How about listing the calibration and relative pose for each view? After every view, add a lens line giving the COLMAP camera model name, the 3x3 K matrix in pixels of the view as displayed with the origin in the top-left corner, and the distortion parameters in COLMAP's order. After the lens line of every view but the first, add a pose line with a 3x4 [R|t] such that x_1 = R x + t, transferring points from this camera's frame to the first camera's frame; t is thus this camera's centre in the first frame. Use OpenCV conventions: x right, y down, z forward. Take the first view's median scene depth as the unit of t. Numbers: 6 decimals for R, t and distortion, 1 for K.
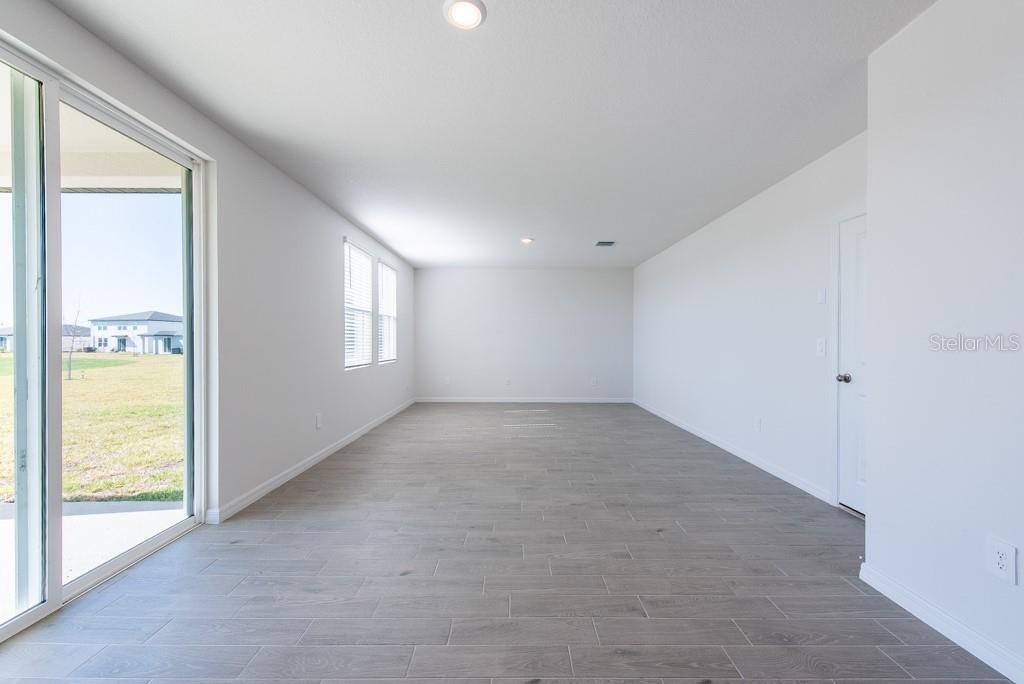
lens RADIAL K [[403.8, 0, 507.8], [0, 403.8, 336.4], [0, 0, 1]] dist [0.001702, -0.000078]
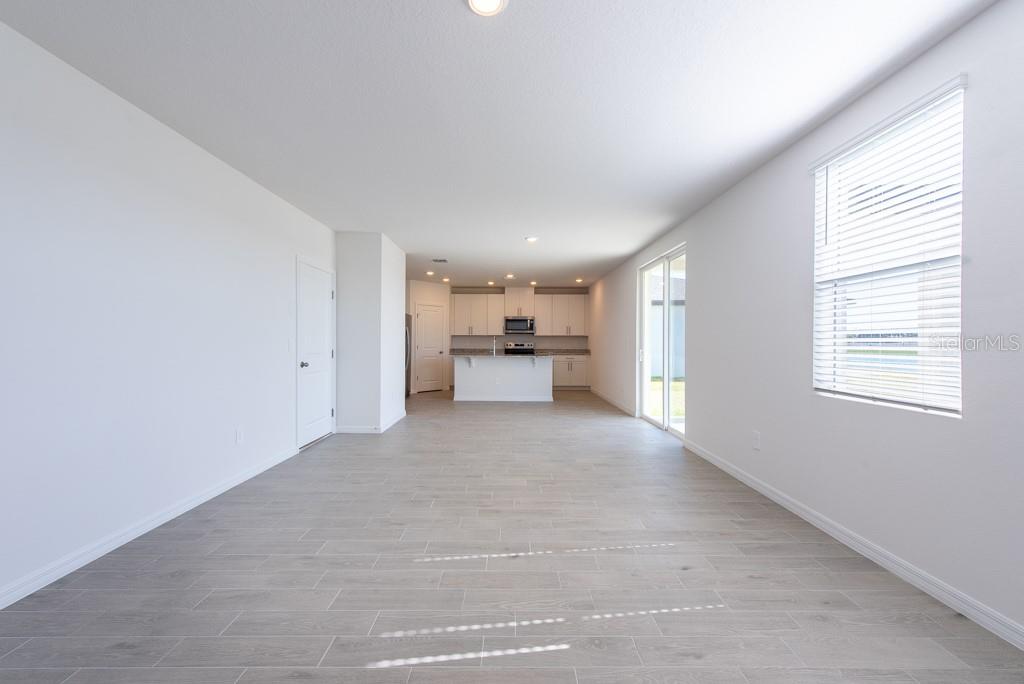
lens RADIAL K [[403.8, 0, 509.3], [0, 403.8, 349.7], [0, 0, 1]] dist [0.001702, -0.000078]
pose [[-0.999970, -0.005248, -0.005696, 0.041880], [-0.005265, 0.999982, 0.002949, 0.028439], [0.005681, 0.002979, -0.999979, 1.961427]]
